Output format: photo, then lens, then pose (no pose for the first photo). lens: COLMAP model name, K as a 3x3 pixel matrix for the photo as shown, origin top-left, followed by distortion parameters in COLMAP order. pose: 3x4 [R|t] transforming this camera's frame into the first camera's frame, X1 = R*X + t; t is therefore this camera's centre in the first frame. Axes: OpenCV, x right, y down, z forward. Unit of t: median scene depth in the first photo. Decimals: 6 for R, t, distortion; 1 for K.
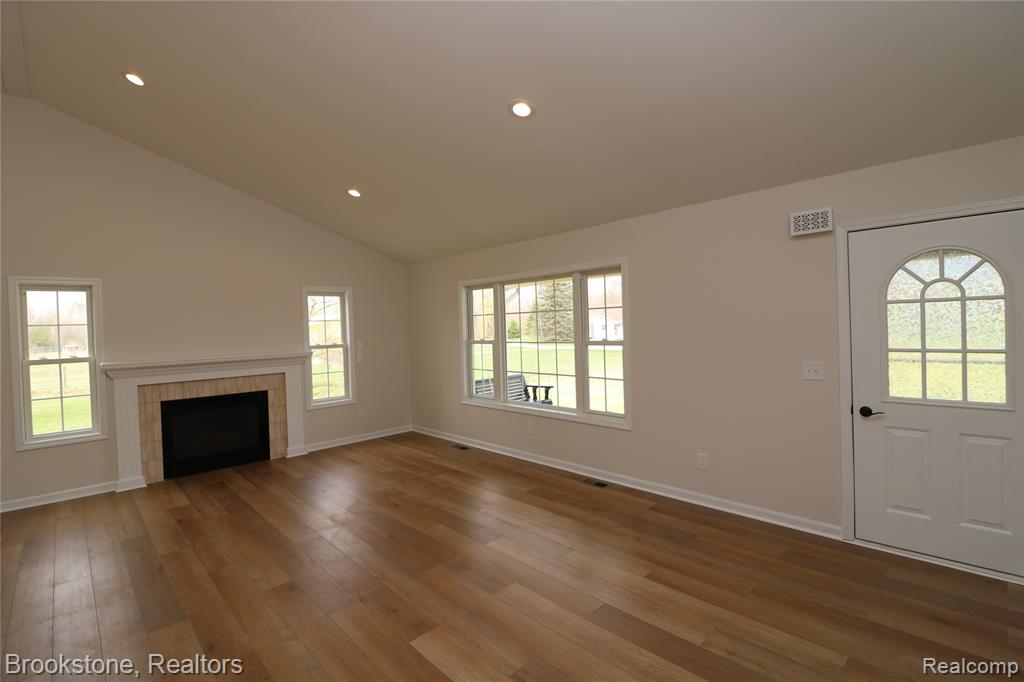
lens RADIAL K [[471.3, 0, 509.0], [0, 471.3, 328.8], [0, 0, 1]] dist [-0.006298, -0.009175]
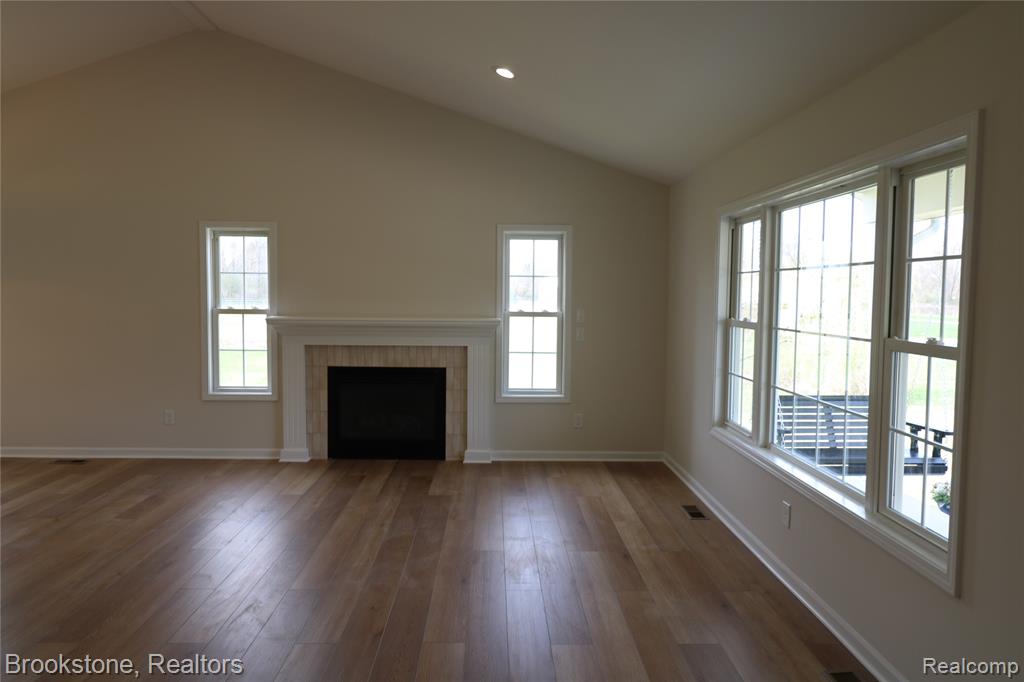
lens RADIAL K [[650.1, 0, 509.4], [0, 650.1, 330.2], [0, 0, 1]] dist [-0.000594, -0.005054]
pose [[0.733508, 0.079144, -0.675057, 0.307648], [-0.039373, 0.996477, 0.074045, -0.011071], [0.678539, -0.027733, 0.734041, 0.388132]]
